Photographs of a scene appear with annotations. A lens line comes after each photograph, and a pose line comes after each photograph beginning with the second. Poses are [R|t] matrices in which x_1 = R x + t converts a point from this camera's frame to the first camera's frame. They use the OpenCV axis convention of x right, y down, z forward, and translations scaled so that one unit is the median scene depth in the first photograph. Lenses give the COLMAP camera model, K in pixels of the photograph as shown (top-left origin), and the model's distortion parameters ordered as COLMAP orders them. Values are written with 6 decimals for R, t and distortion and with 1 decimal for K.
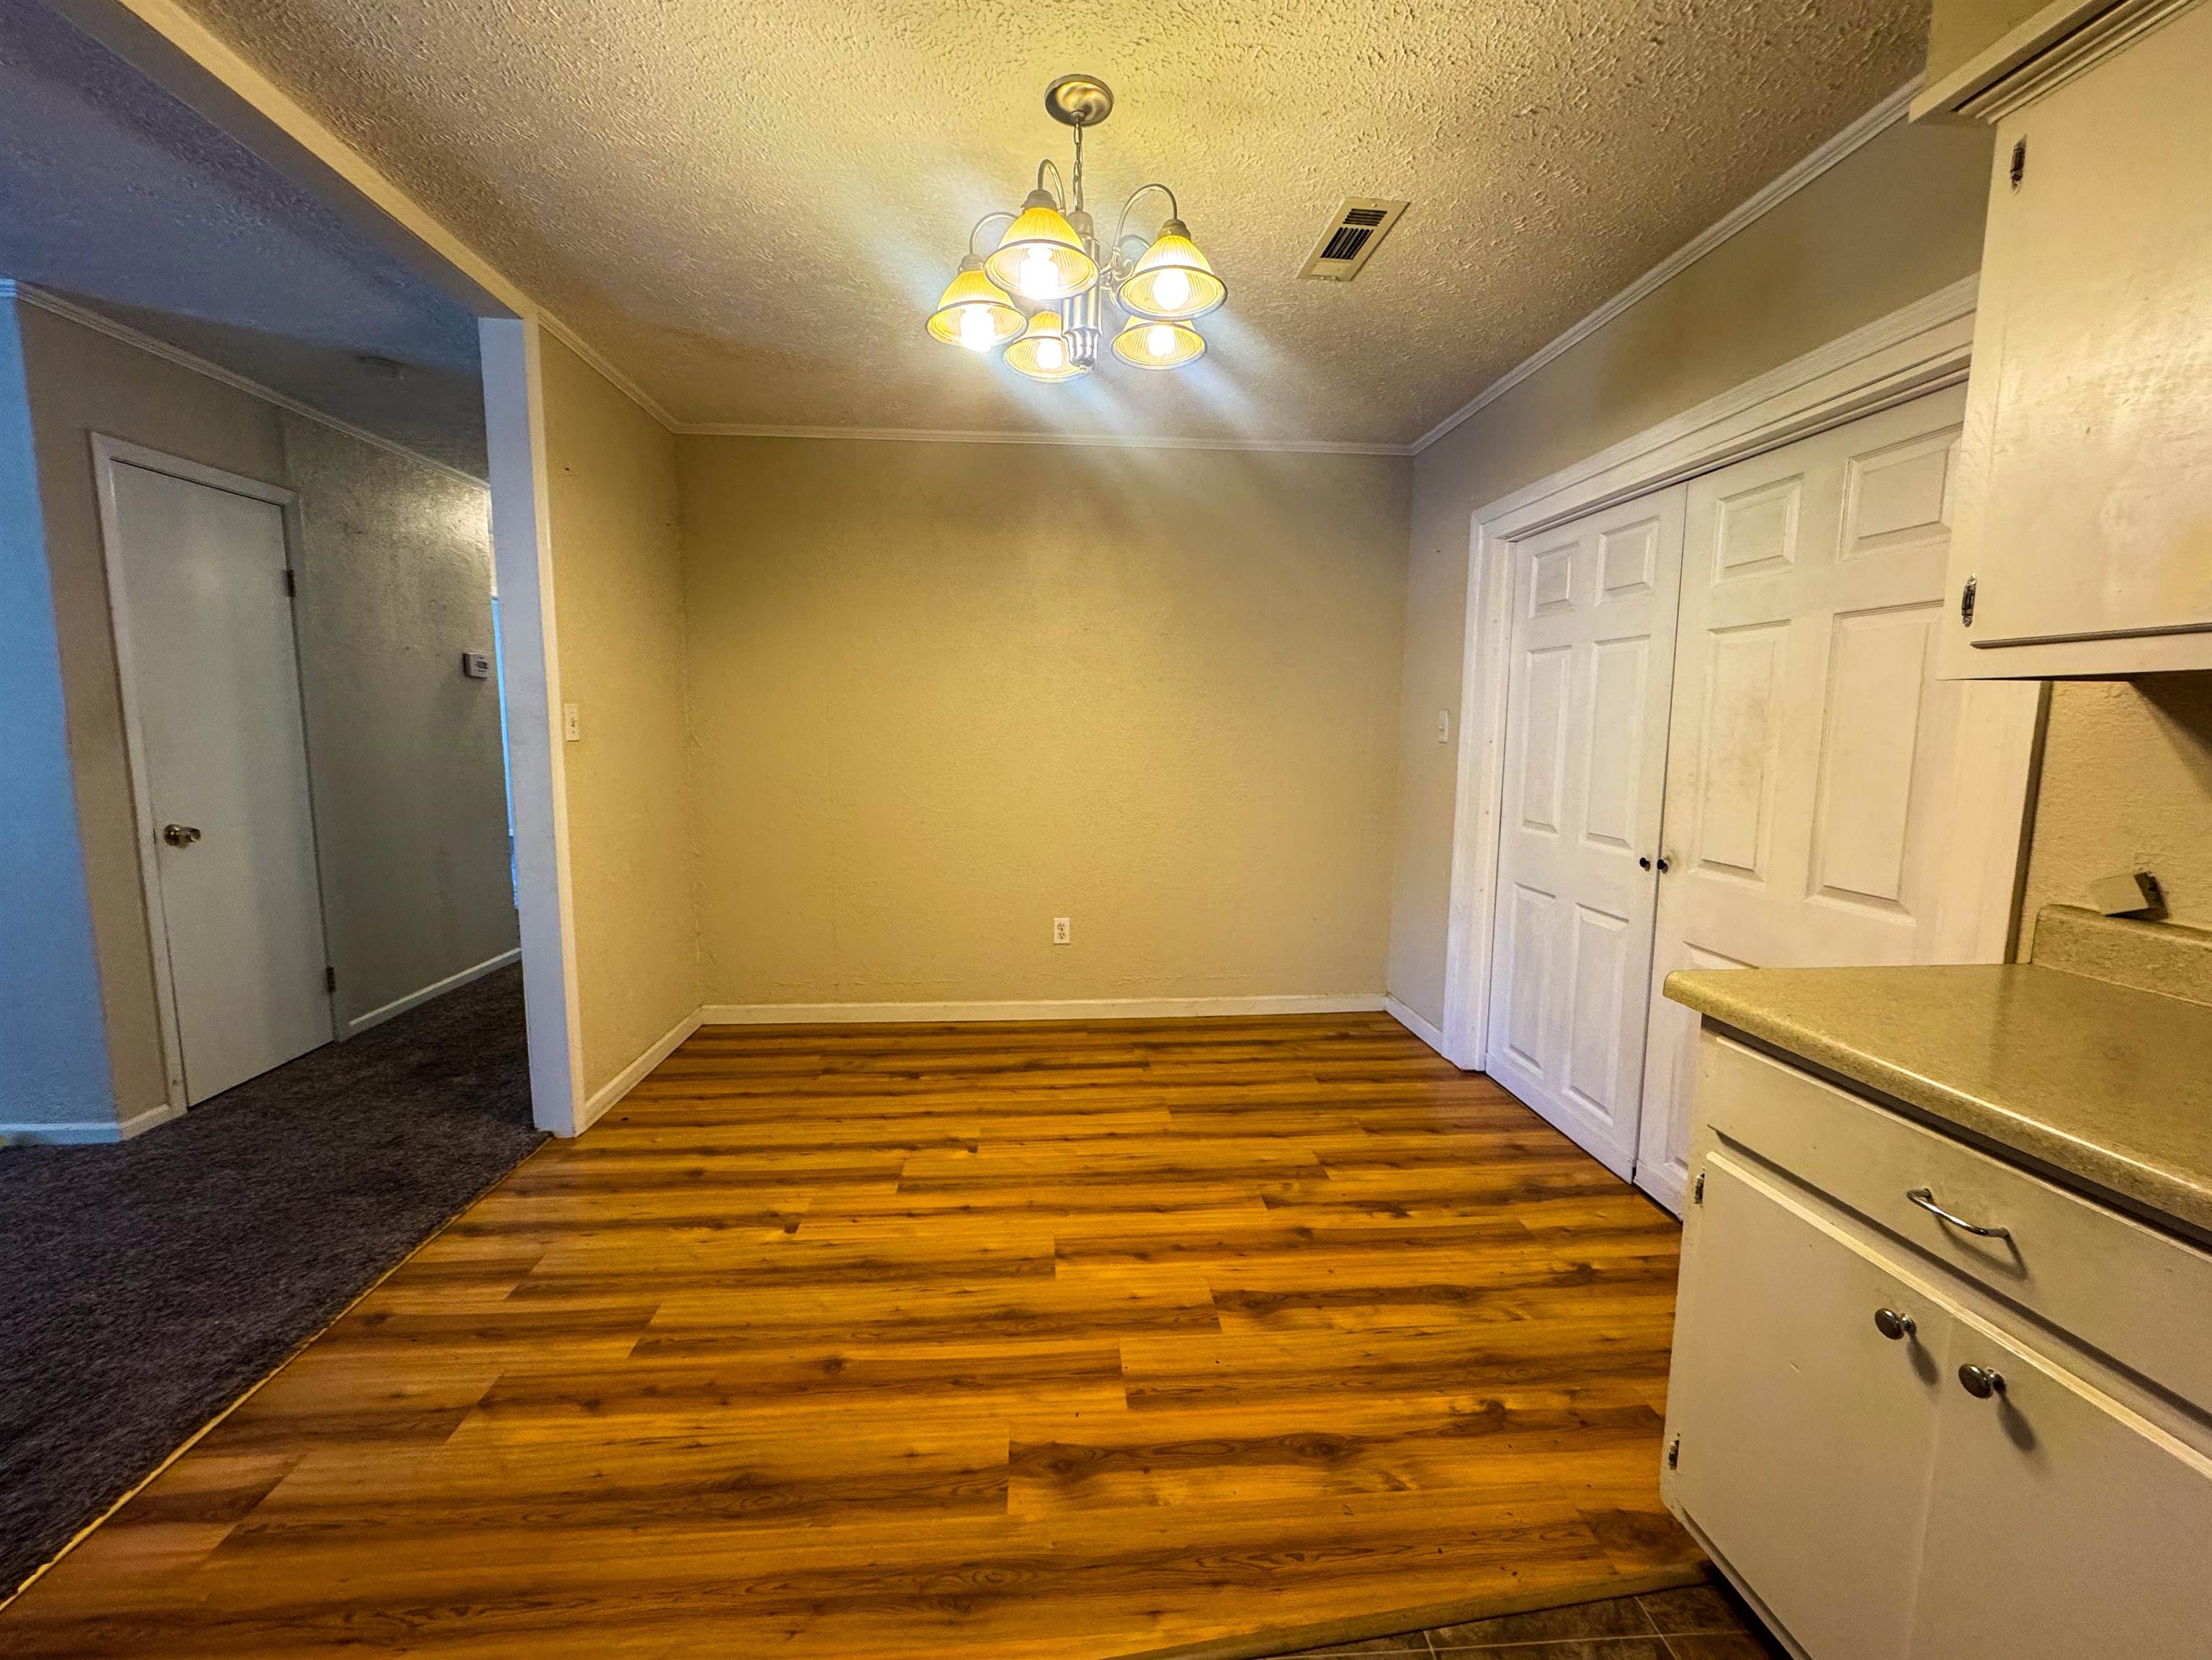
lens RADIAL K [[887.6, 0, 1104.3], [0, 887.6, 828.3], [0, 0, 1]] dist [-0.001407, 0.000171]
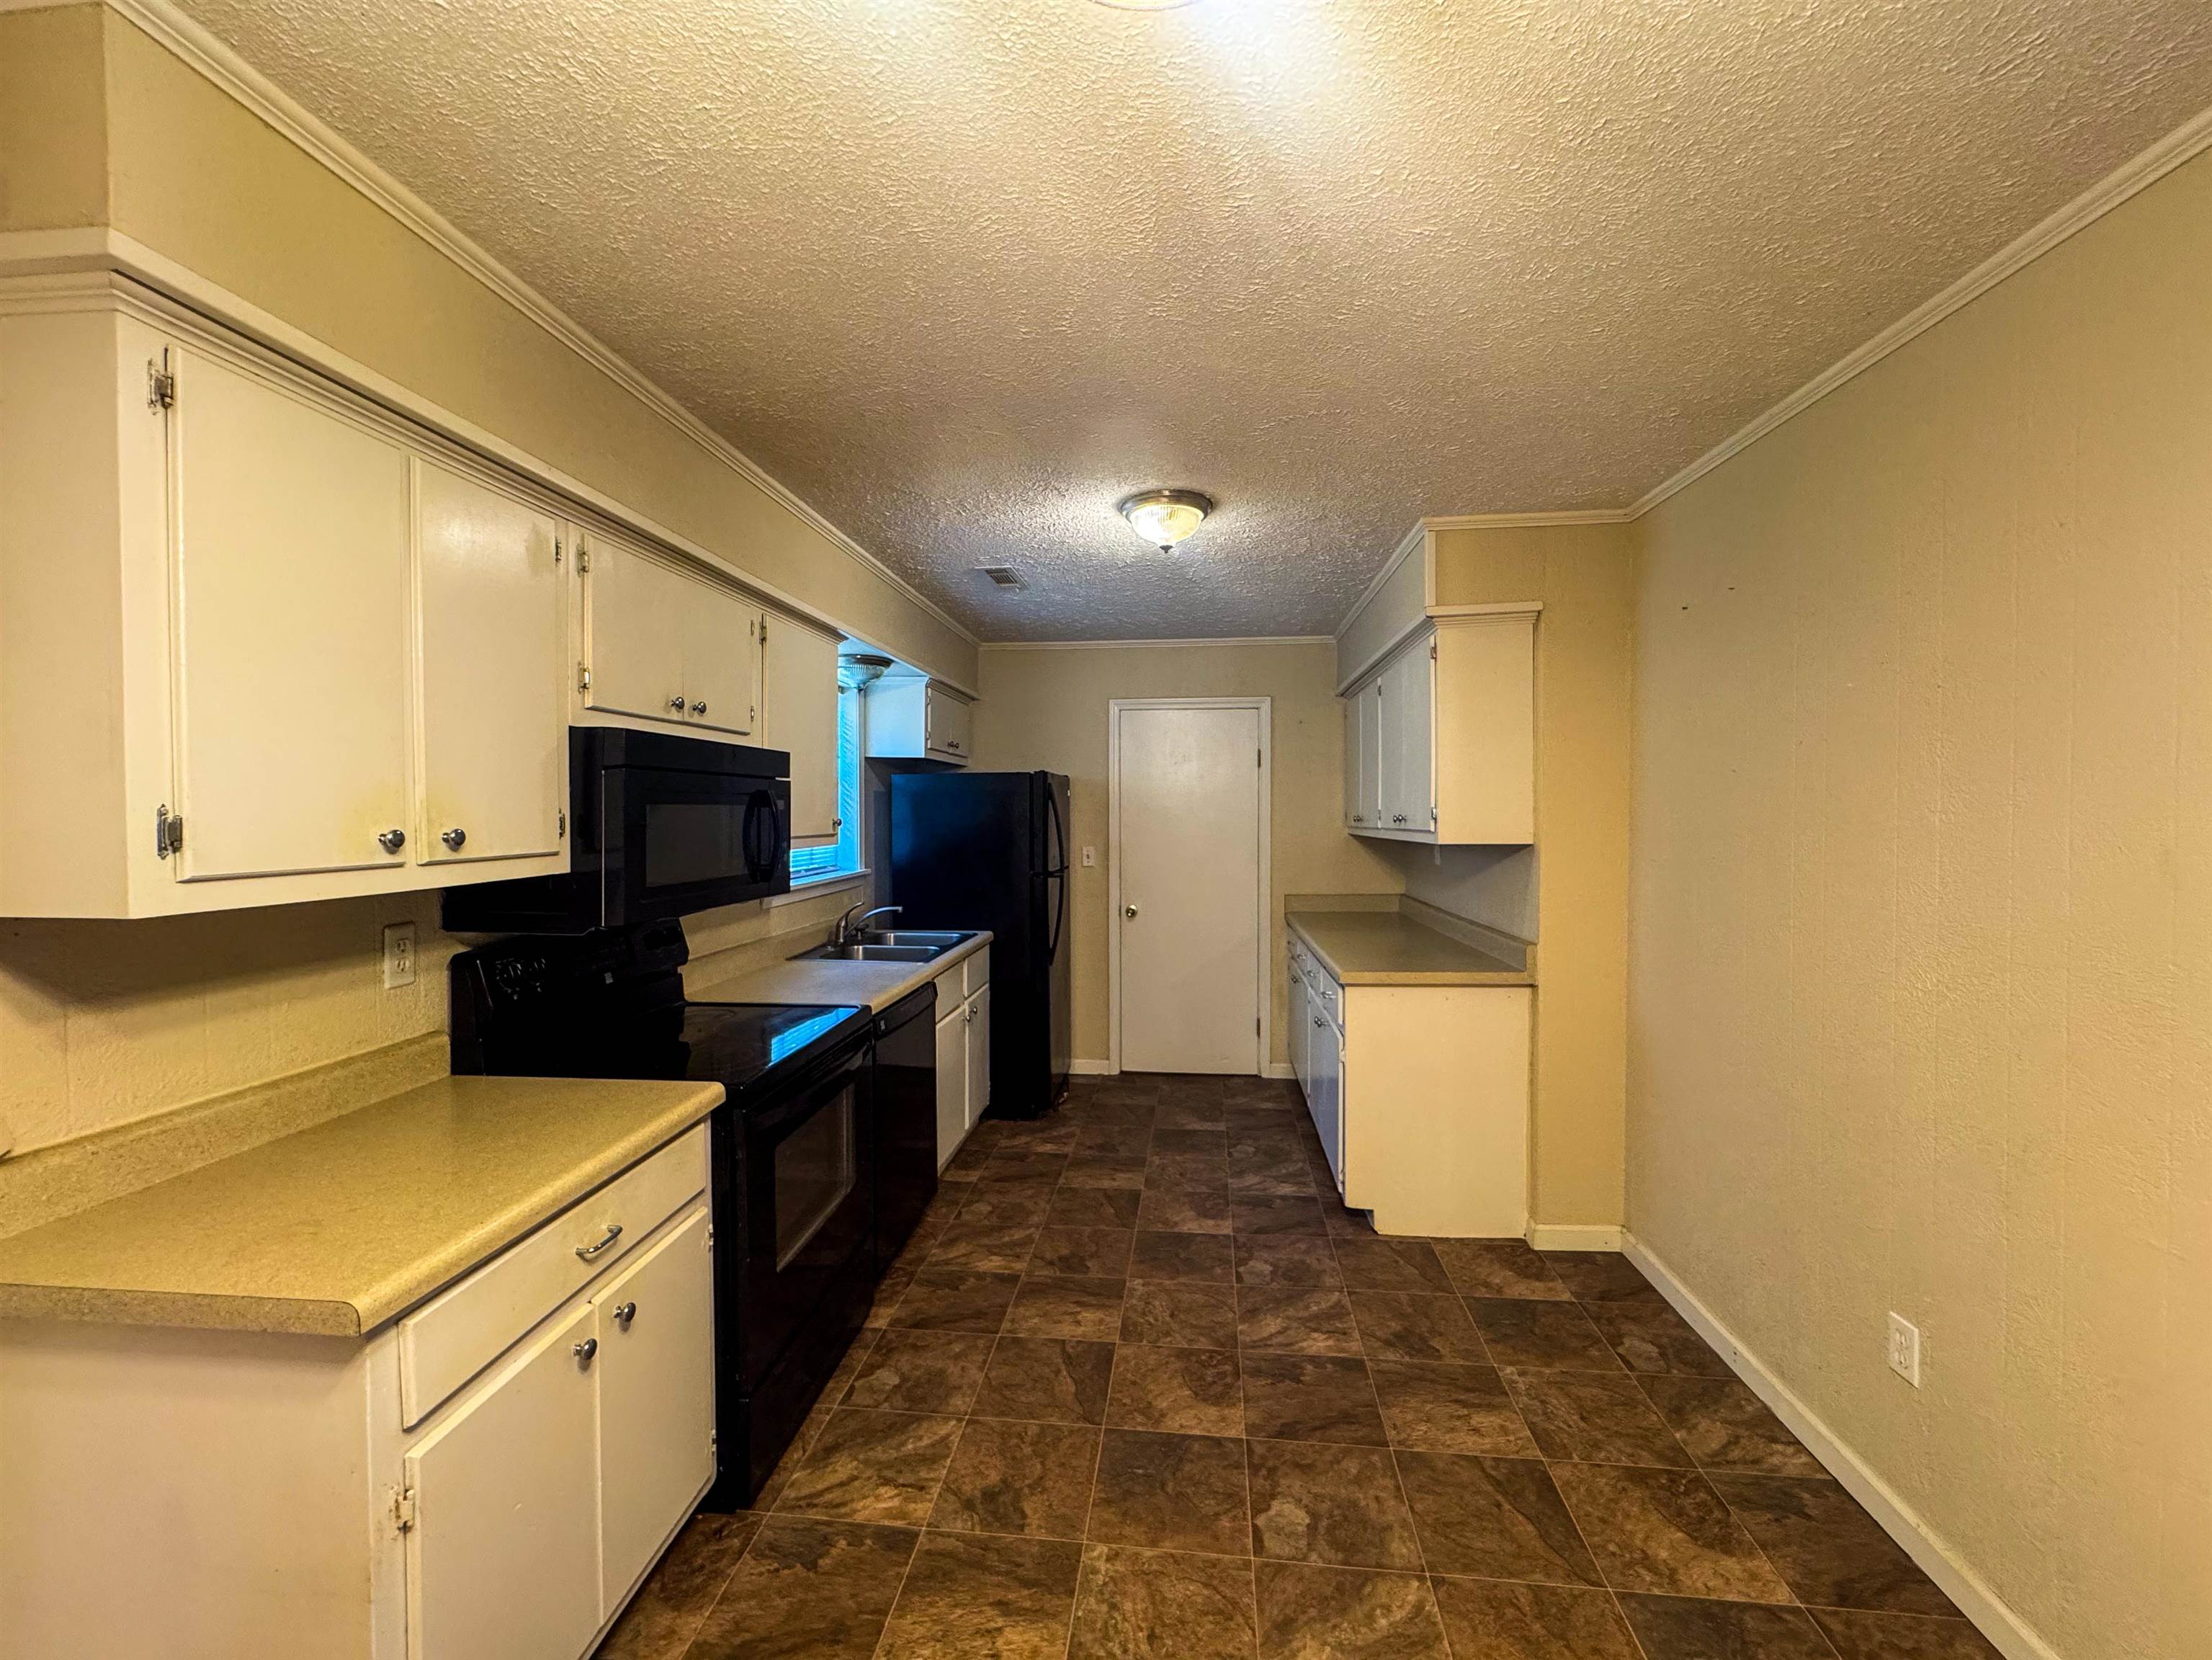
lens RADIAL K [[887.6, 0, 1104.3], [0, 887.6, 828.3], [0, 0, 1]] dist [-0.001407, 0.000171]
pose [[-0.983434, -0.005994, 0.181169, -0.074827], [0.019898, 0.989844, 0.140760, -0.186906], [-0.180172, 0.142033, -0.973327, 0.866828]]
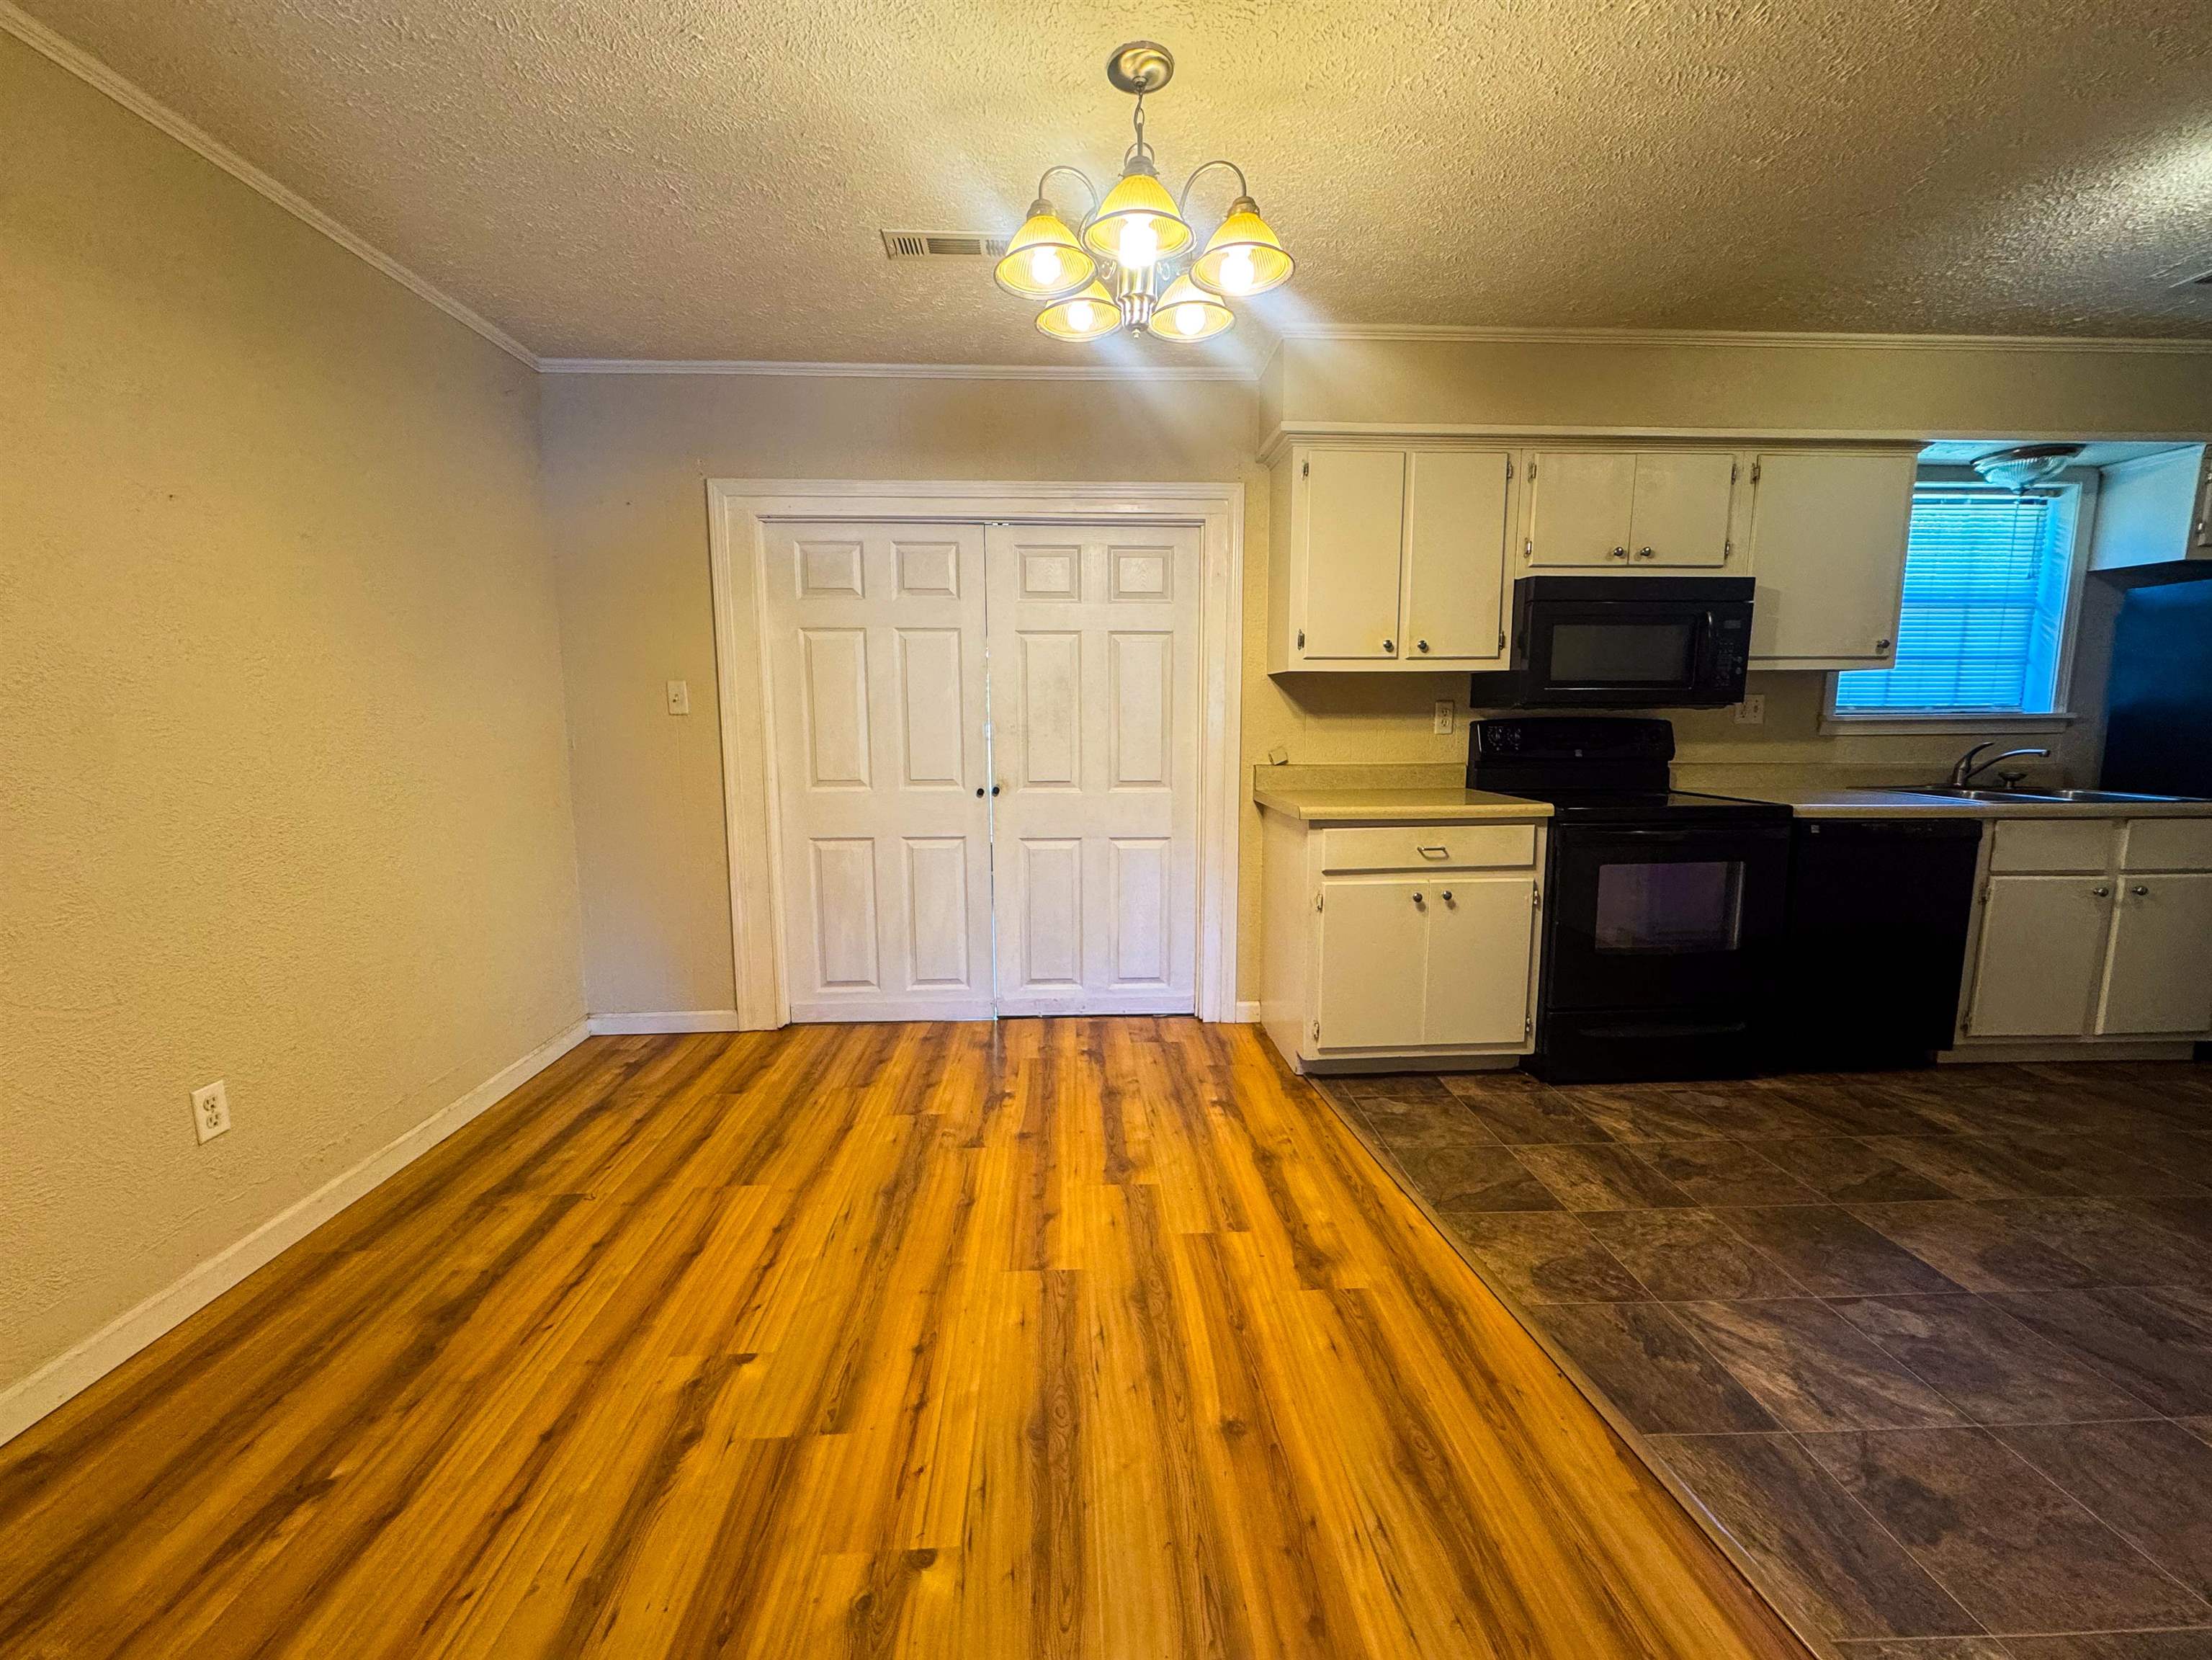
lens RADIAL K [[887.6, 0, 1104.3], [0, 887.6, 828.3], [0, 0, 1]] dist [-0.001407, 0.000171]
pose [[0.032104, -0.137567, 0.989972, -0.795486], [0.124007, 0.983378, 0.132629, -0.067656], [-0.991762, 0.118506, 0.048630, 0.749277]]
